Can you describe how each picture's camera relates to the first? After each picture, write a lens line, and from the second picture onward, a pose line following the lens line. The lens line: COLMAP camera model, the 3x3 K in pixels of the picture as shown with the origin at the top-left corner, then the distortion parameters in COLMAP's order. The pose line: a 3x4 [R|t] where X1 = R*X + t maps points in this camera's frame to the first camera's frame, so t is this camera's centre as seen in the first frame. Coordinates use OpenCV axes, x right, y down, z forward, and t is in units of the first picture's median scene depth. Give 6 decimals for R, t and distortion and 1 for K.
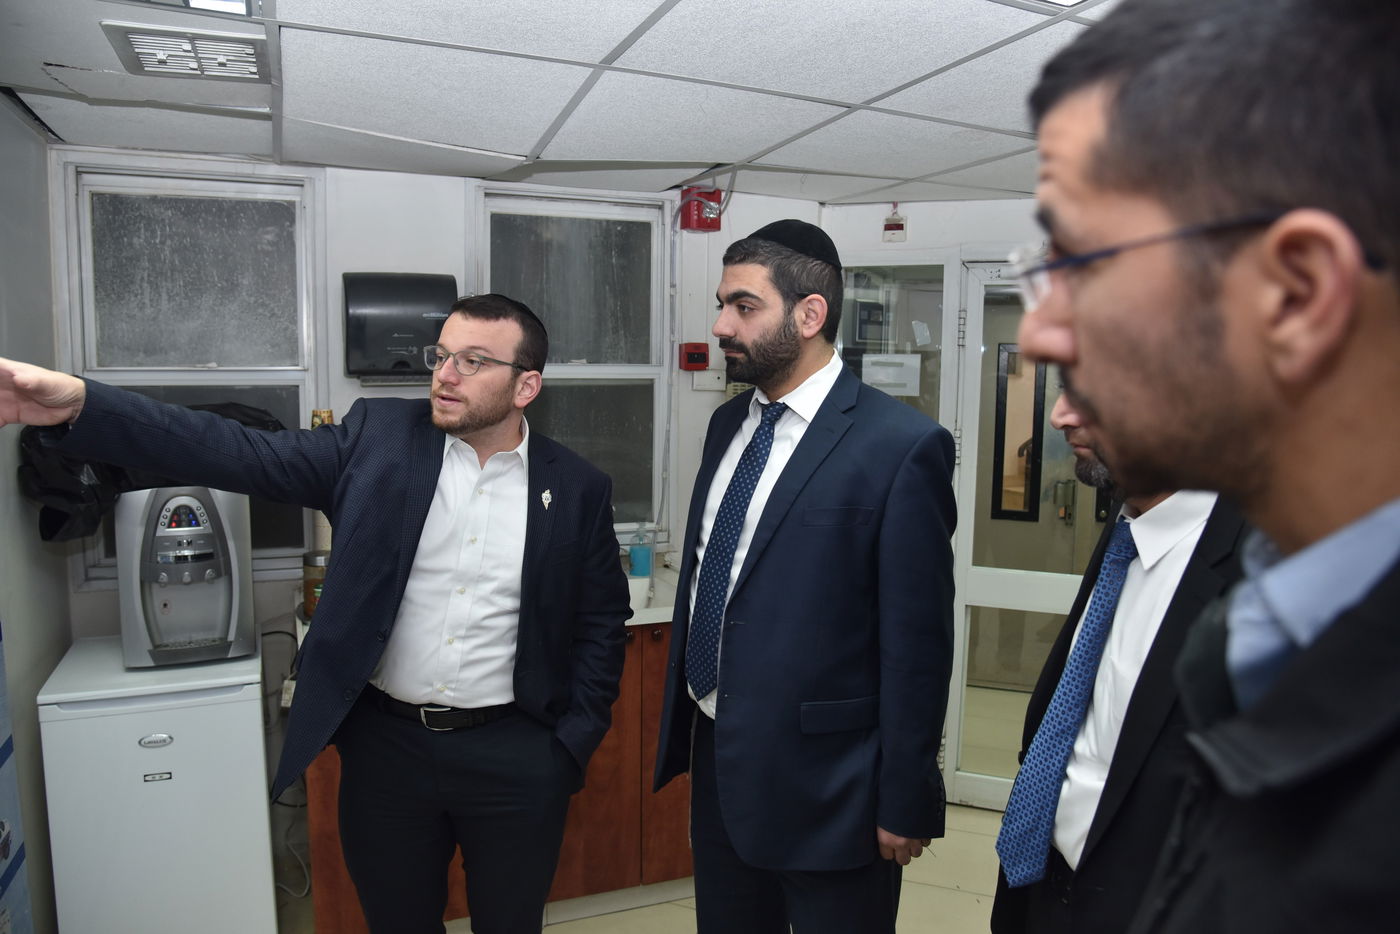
lens RADIAL K [[950.3, 0, 691.6], [0, 950.3, 463.3], [0, 0, 1]] dist [-0.107834, 0.065887]
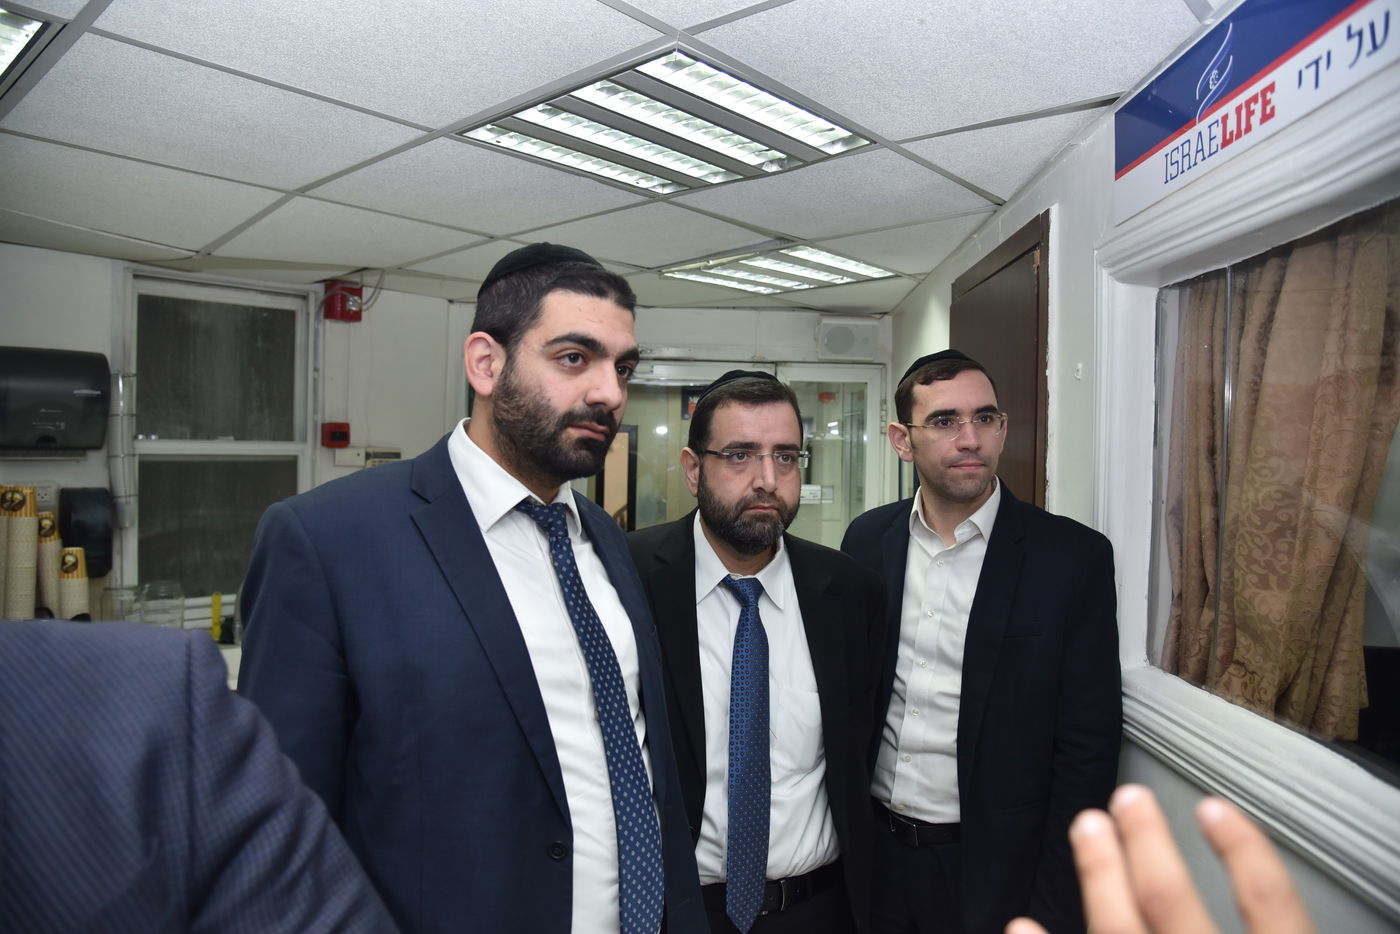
lens RADIAL K [[950.3, 0, 691.6], [0, 950.3, 463.3], [0, 0, 1]] dist [-0.107834, 0.065887]
pose [[0.905927, 0.000966, 0.423433, -0.085102], [0.032189, 0.996947, -0.071142, 0.010430], [-0.422209, 0.078080, 0.903130, -0.148910]]
